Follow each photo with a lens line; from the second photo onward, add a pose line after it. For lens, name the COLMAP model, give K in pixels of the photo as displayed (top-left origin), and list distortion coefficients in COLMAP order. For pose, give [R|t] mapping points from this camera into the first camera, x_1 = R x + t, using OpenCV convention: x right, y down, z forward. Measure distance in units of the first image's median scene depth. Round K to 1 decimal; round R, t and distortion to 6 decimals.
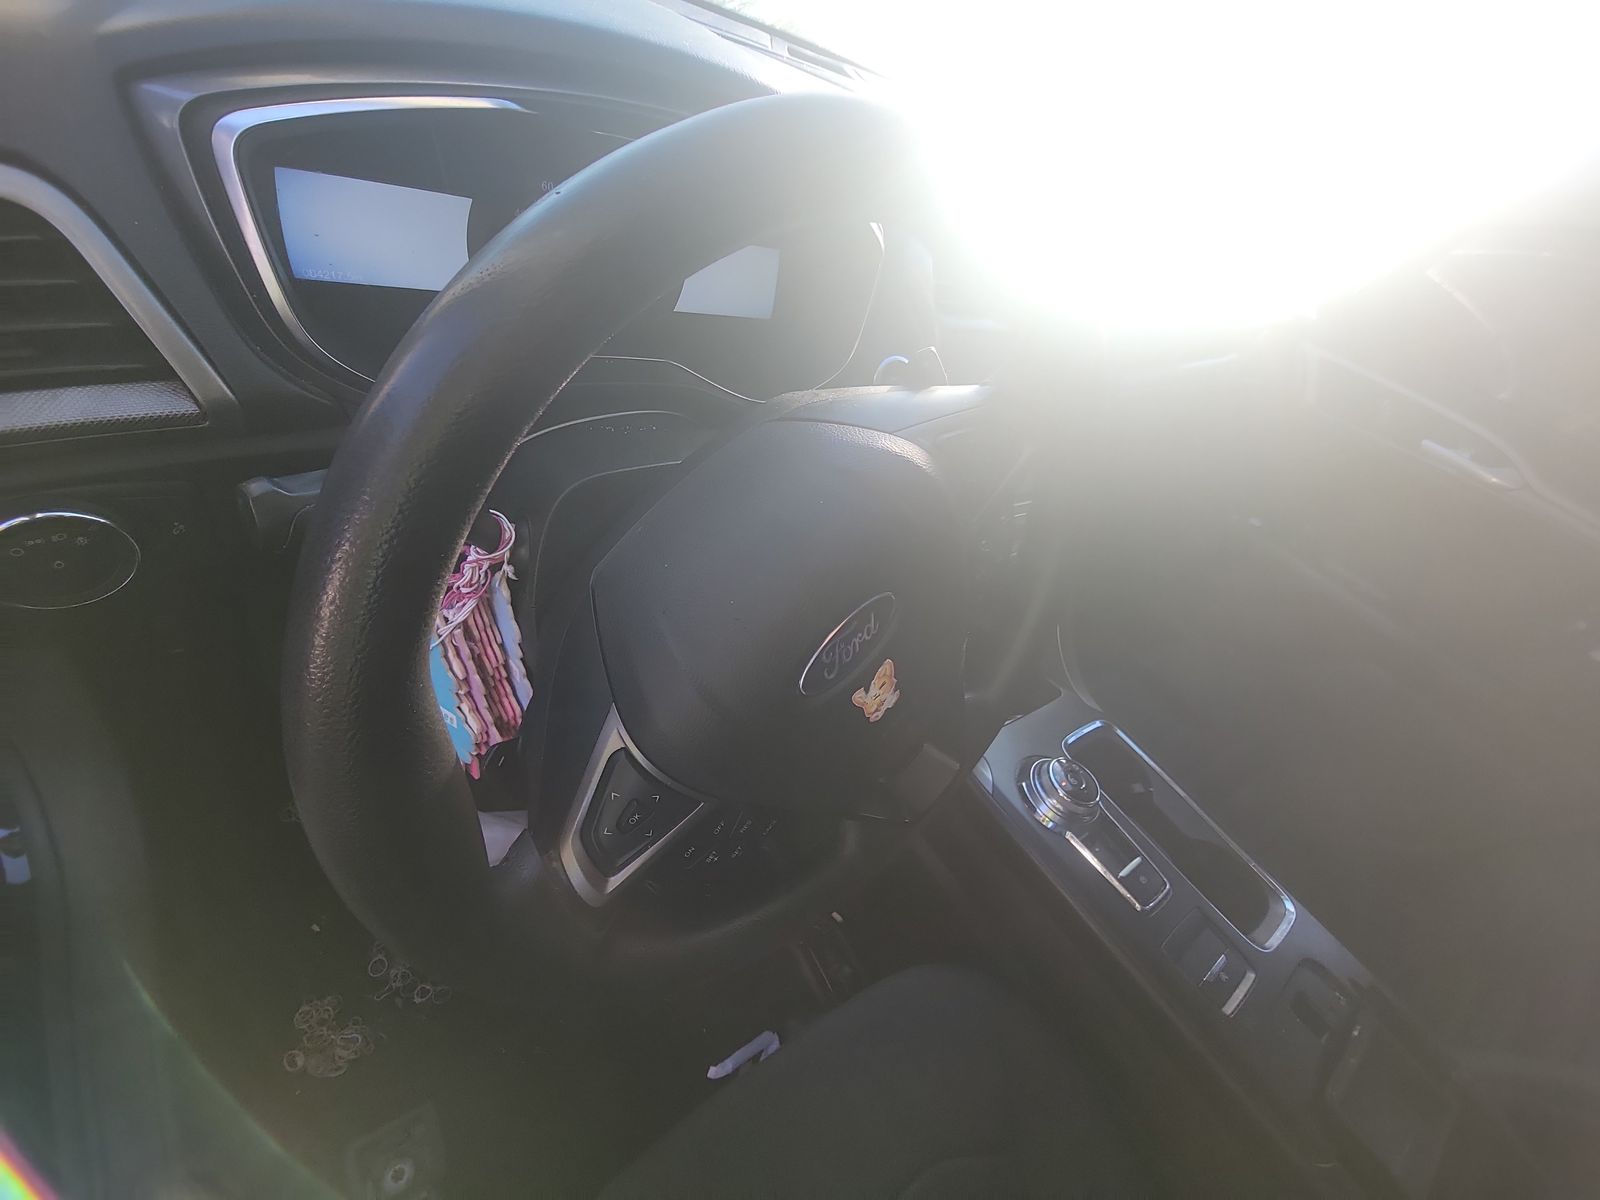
lens RADIAL K [[646.8, 0, 800.0], [0, 646.8, 600.0], [0, 0, 1]] dist [-0.013133, 0.000077]
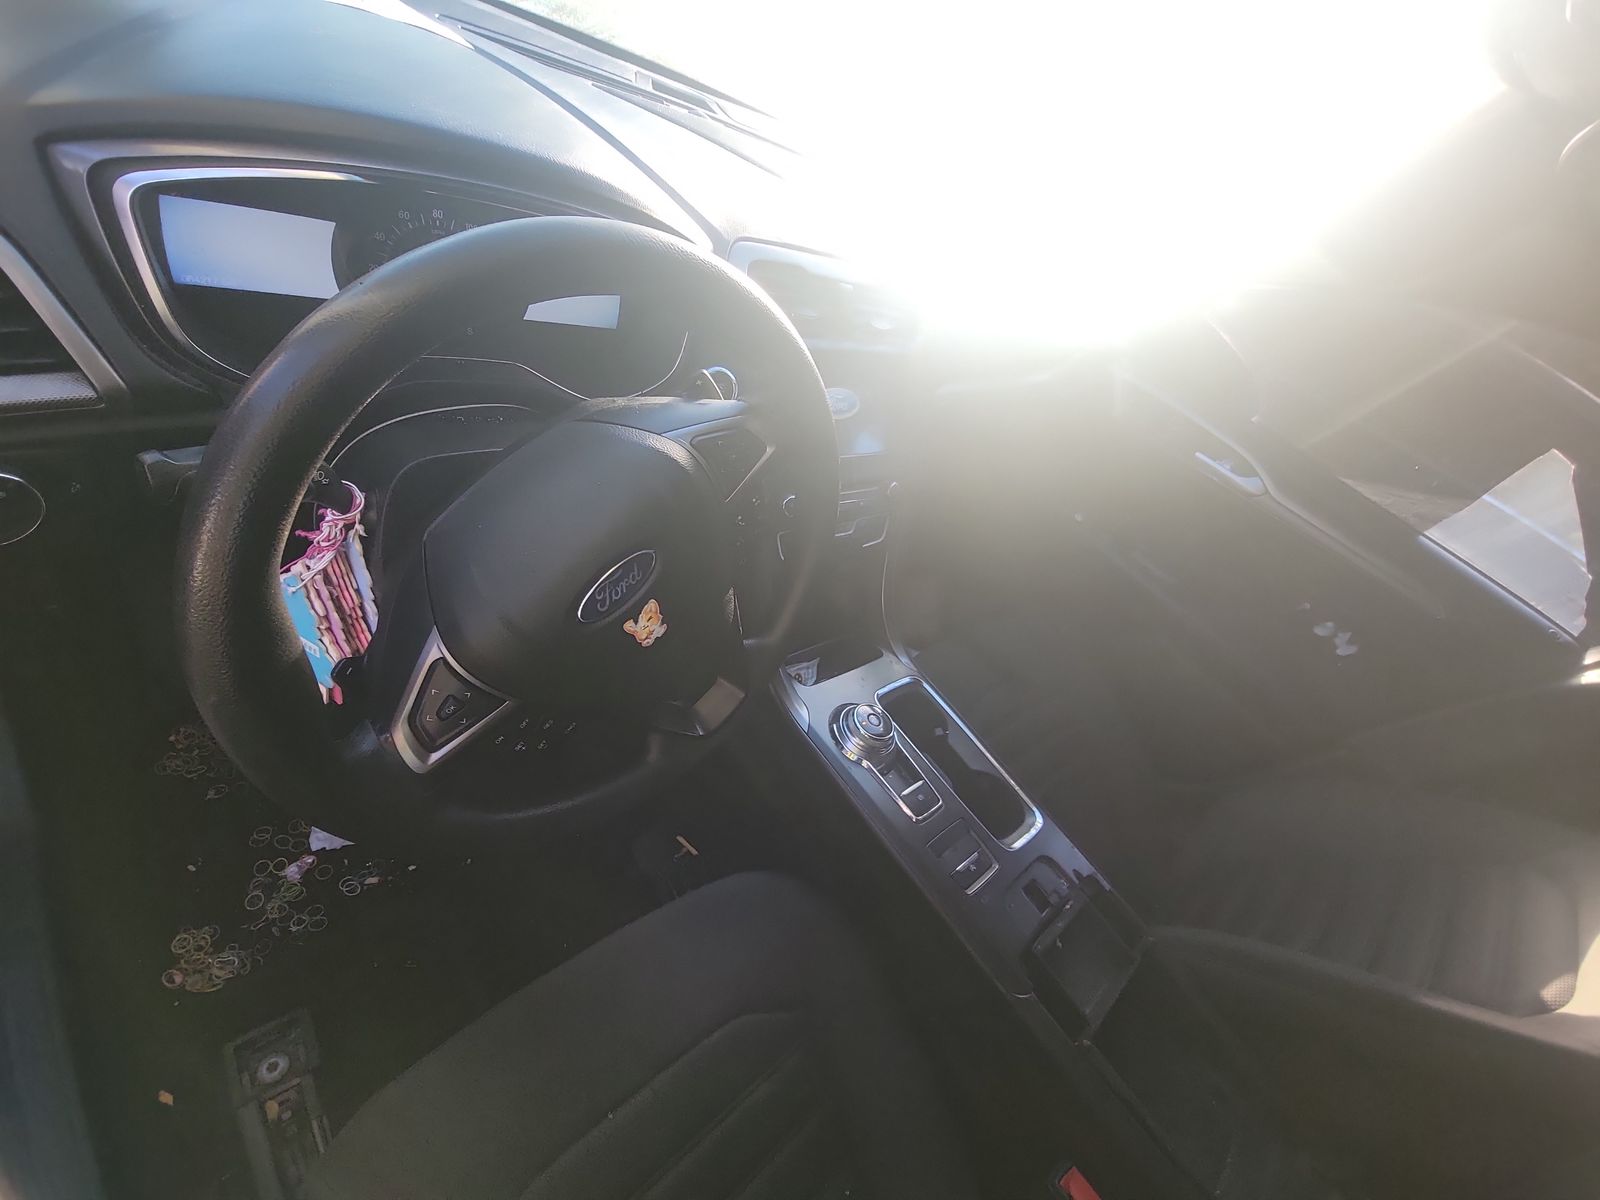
lens RADIAL K [[640.8, 0, 800.0], [0, 640.8, 600.0], [0, 0, 1]] dist [-0.000374, -0.007432]
pose [[0.992838, 0.013072, 0.118749, 0.258201], [-0.015253, 0.999731, 0.017474, 0.057722], [-0.118489, -0.019160, 0.992771, -0.355643]]
